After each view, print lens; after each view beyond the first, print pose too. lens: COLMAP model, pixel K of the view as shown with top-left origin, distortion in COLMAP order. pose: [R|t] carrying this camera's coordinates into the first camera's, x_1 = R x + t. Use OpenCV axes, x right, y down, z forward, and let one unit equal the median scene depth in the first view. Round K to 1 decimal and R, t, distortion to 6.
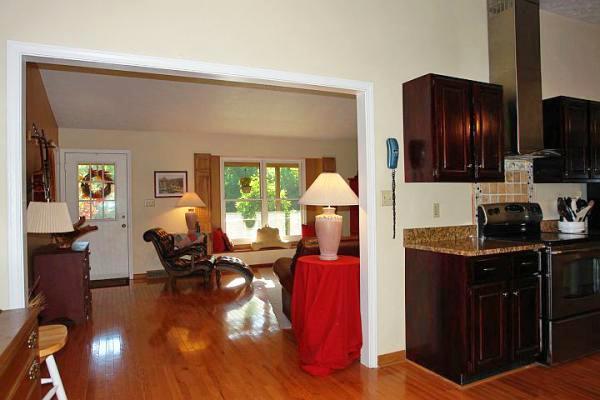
lens RADIAL K [[415.3, 0, 300.0], [0, 415.3, 200.0], [0, 0, 1]] dist [-0.100275, 0.062559]
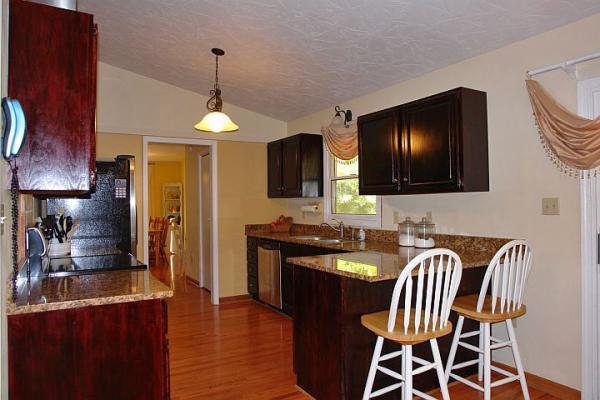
lens RADIAL K [[415.3, 0, 300.0], [0, 415.3, 200.0], [0, 0, 1]] dist [-0.100275, 0.062559]
pose [[-0.087183, 0.025780, 0.995859, -0.255798], [0.012183, 0.999618, -0.024811, -0.011504], [-0.996118, 0.009969, -0.087463, 0.622994]]
